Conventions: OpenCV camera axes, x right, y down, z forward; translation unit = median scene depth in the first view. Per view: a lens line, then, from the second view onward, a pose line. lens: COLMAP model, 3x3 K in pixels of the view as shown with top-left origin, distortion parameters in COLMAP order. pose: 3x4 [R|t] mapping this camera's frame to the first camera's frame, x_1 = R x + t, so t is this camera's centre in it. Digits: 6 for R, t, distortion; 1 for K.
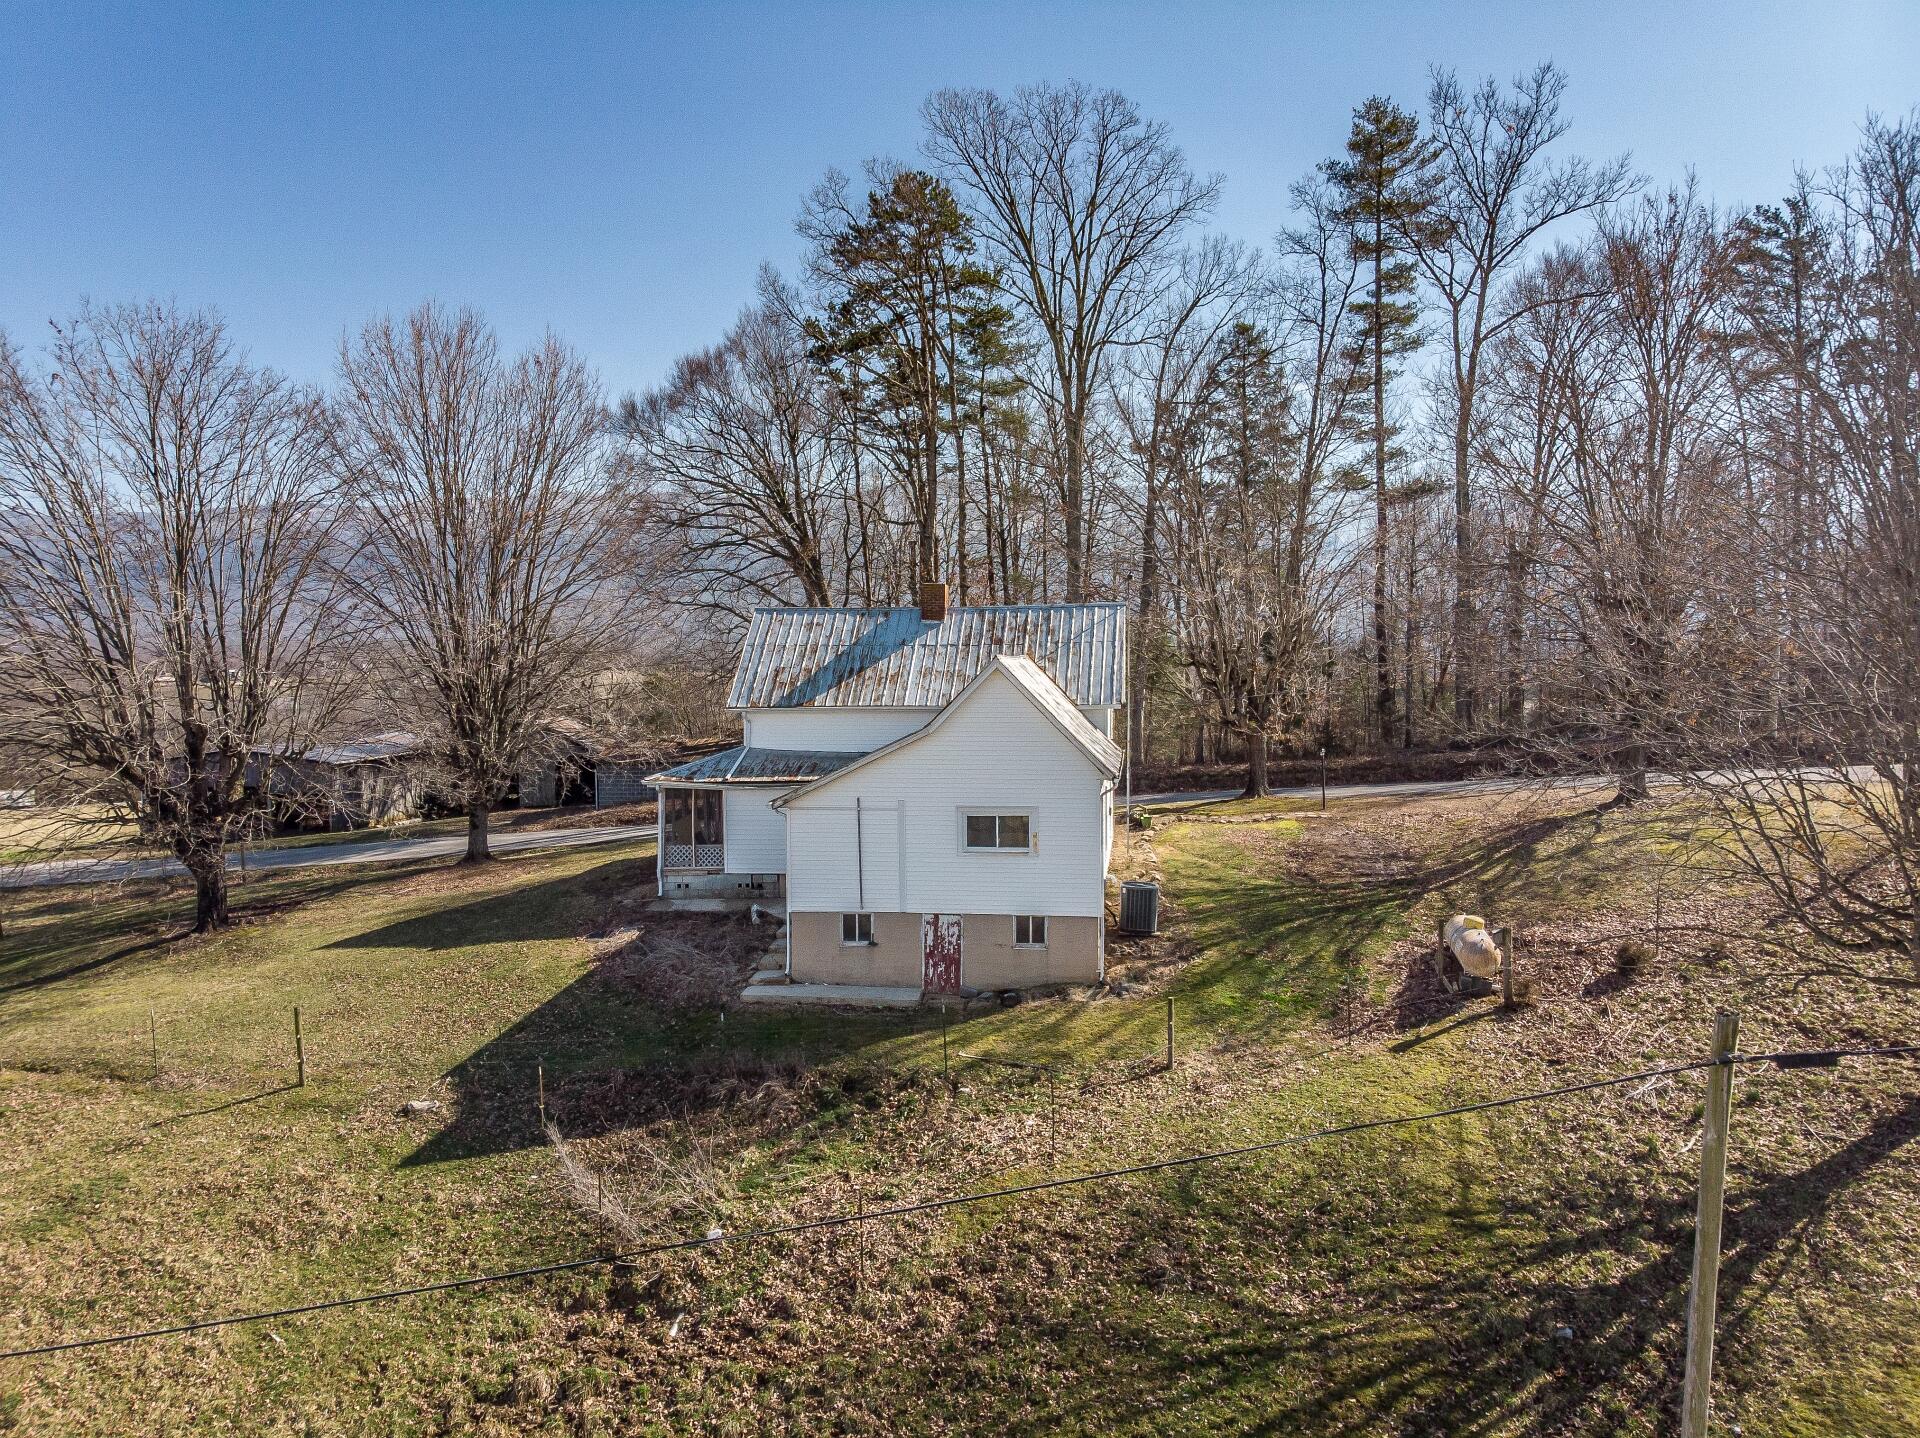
lens RADIAL K [[1421.2, 0, 947.7], [0, 1421.2, 724.0], [0, 0, 1]] dist [0.012029, -0.008199]
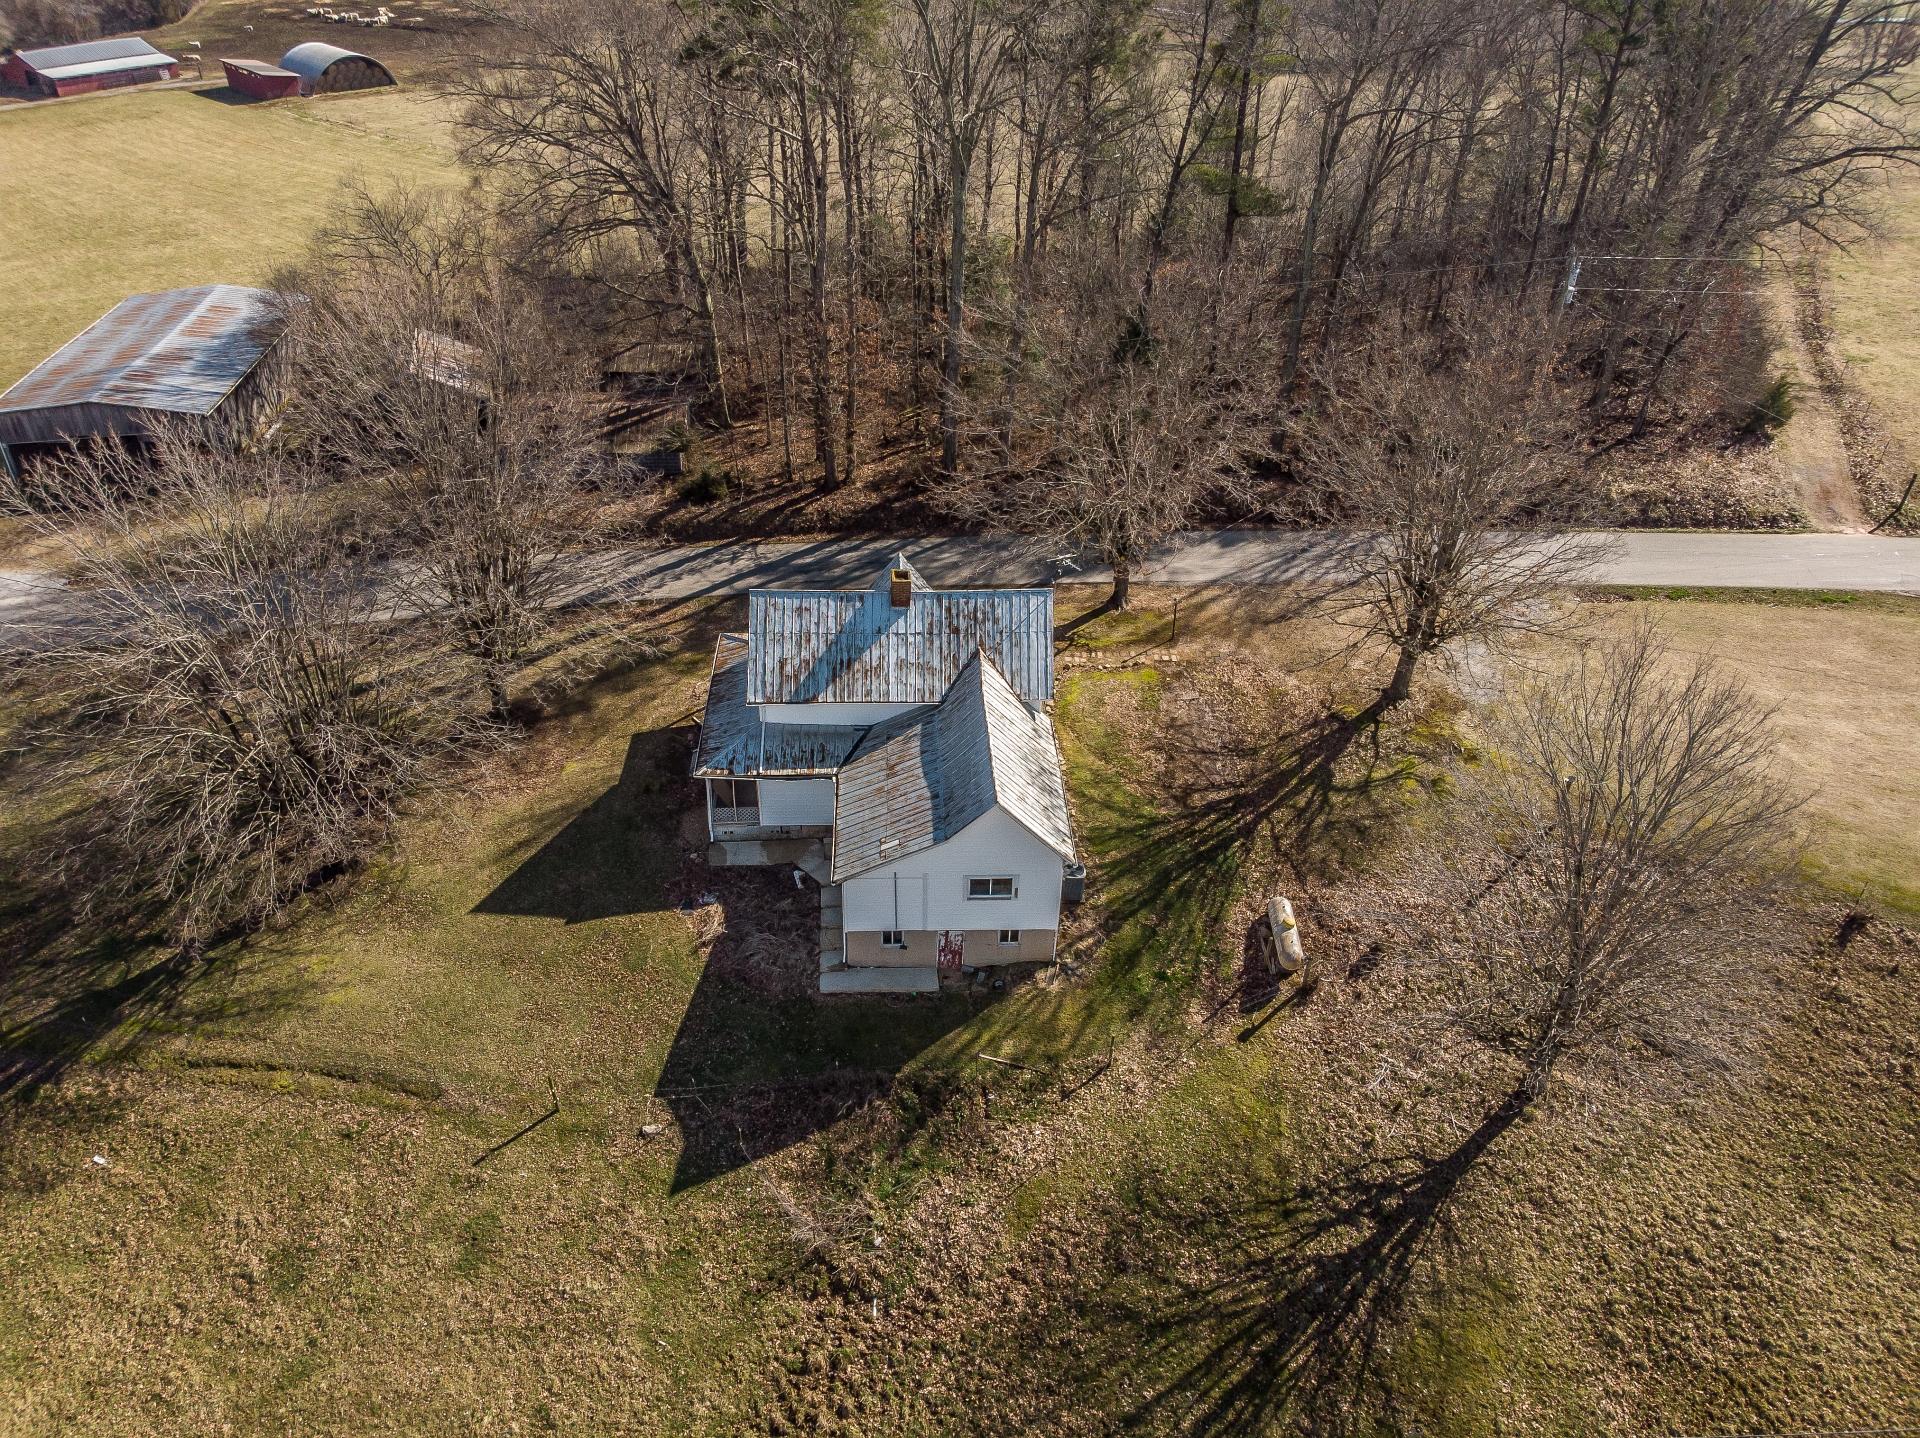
lens RADIAL K [[1421.2, 0, 943.2], [0, 1421.2, 727.9], [0, 0, 1]] dist [0.012029, -0.008199]
pose [[0.984316, -0.074510, 0.159910, -0.238127], [-0.022449, 0.846162, 0.532453, -0.850963], [-0.174982, -0.527692, 0.831218, -0.125103]]
